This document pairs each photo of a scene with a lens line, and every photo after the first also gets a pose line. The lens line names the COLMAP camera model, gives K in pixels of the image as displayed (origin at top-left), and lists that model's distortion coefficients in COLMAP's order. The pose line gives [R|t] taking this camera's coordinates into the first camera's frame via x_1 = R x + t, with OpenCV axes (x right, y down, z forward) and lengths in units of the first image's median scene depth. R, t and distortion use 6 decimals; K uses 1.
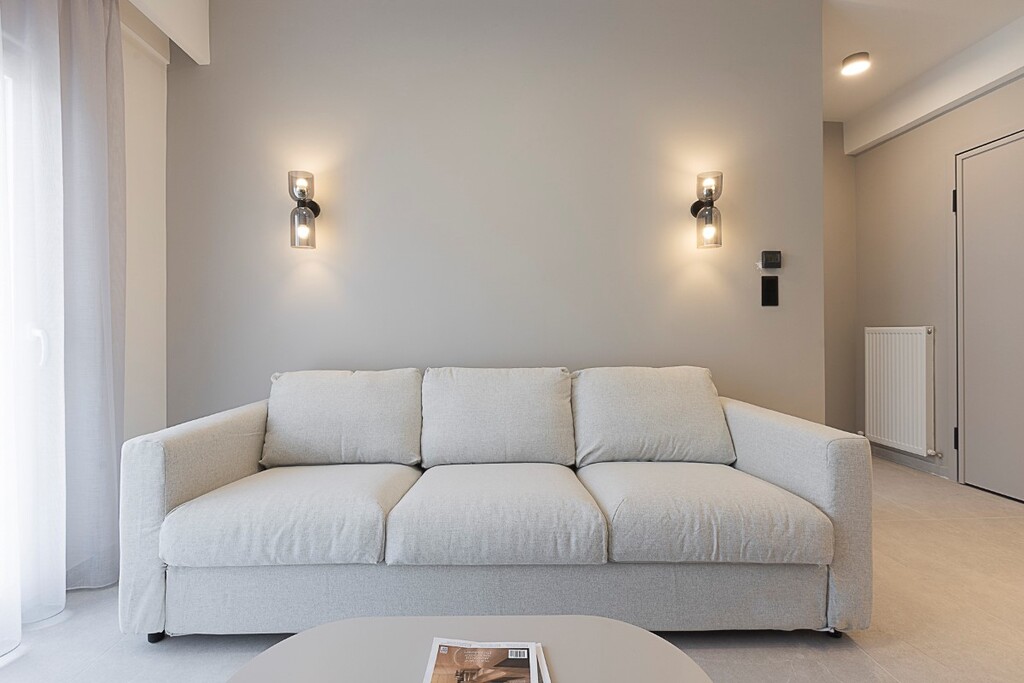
lens RADIAL K [[459.7, 0, 493.1], [0, 459.7, 331.3], [0, 0, 1]] dist [-0.000011, 0.000012]
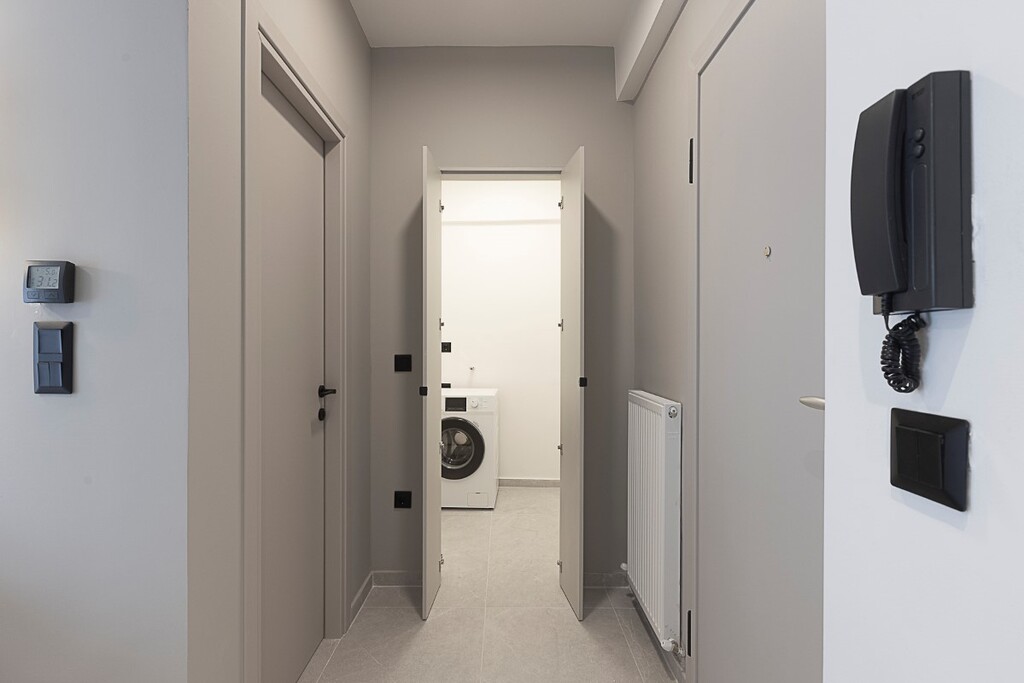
lens RADIAL K [[473.6, 0, 512.0], [0, 473.6, 341.5], [0, 0, 1]] dist [0.000154, -0.000043]
pose [[0.999156, 0.007399, -0.040403, 1.030674], [-0.007321, 0.999971, 0.002089, -0.106943], [0.040417, -0.001791, 0.999181, 0.586161]]
